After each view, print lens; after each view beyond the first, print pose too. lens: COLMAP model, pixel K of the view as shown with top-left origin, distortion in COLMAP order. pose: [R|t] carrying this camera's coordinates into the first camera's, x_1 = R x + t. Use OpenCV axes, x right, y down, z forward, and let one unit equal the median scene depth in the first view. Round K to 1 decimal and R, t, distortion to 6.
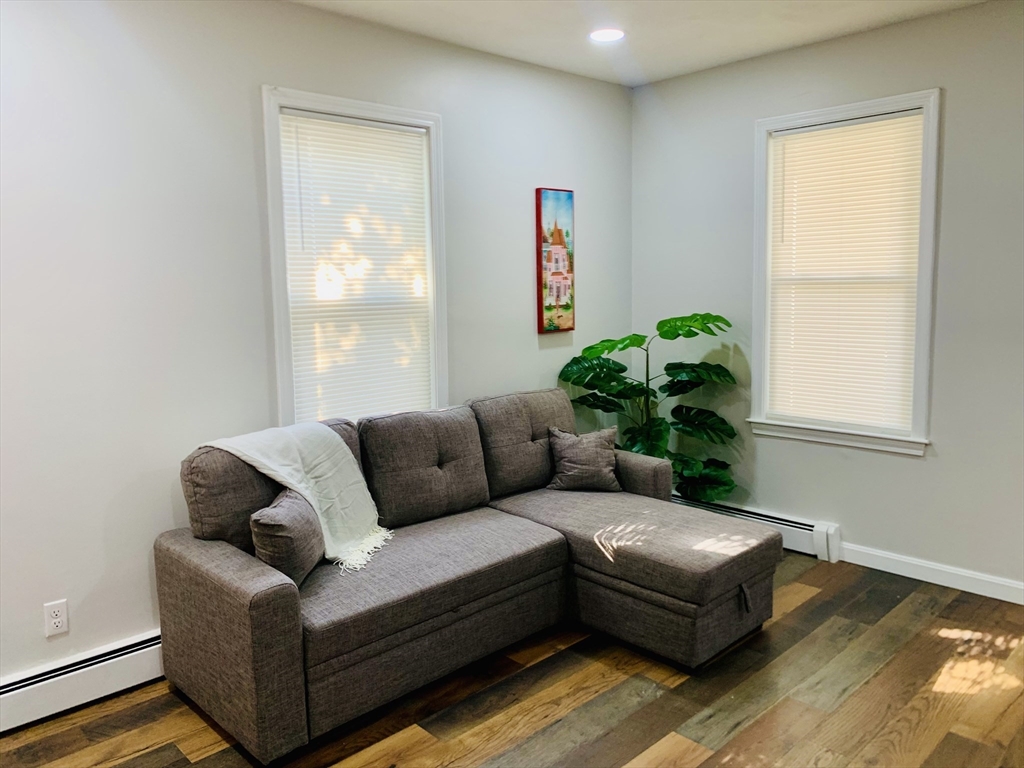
lens RADIAL K [[777.1, 0, 510.3], [0, 777.1, 384.1], [0, 0, 1]] dist [0.004245, 0.000125]
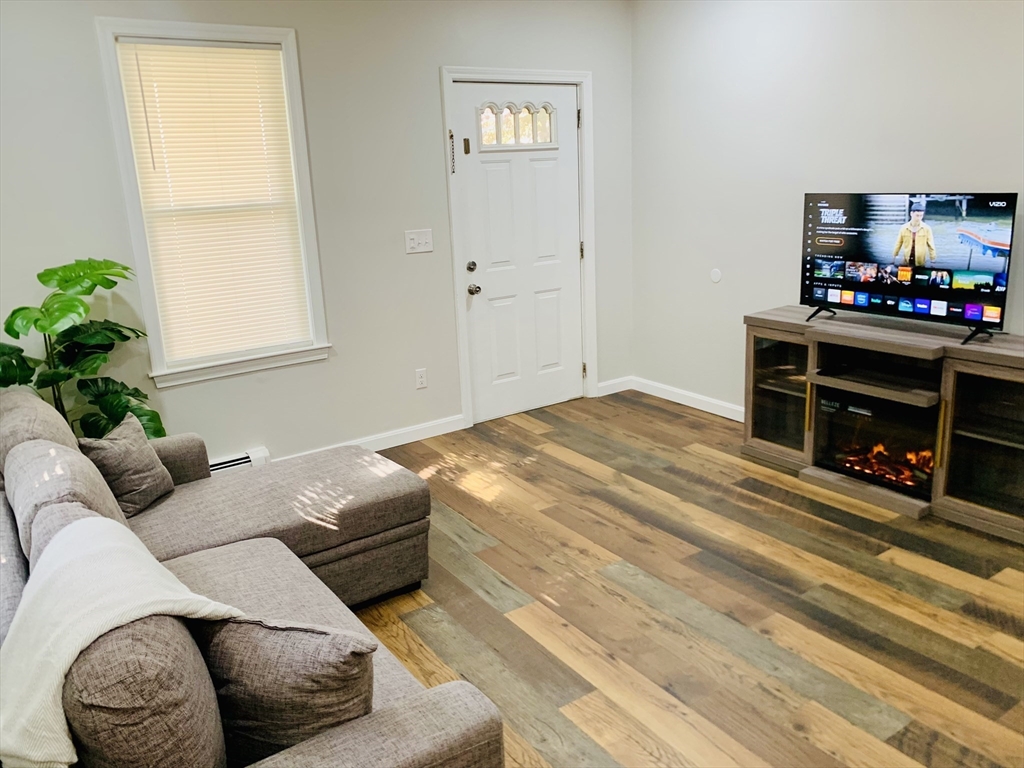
lens RADIAL K [[777.1, 0, 507.1], [0, 777.1, 377.3], [0, 0, 1]] dist [0.004245, 0.000125]
pose [[0.174549, -0.246290, 0.953349, -0.572424], [0.176107, 0.960409, 0.215870, -0.087812], [-0.968772, 0.130212, 0.211012, 0.532087]]
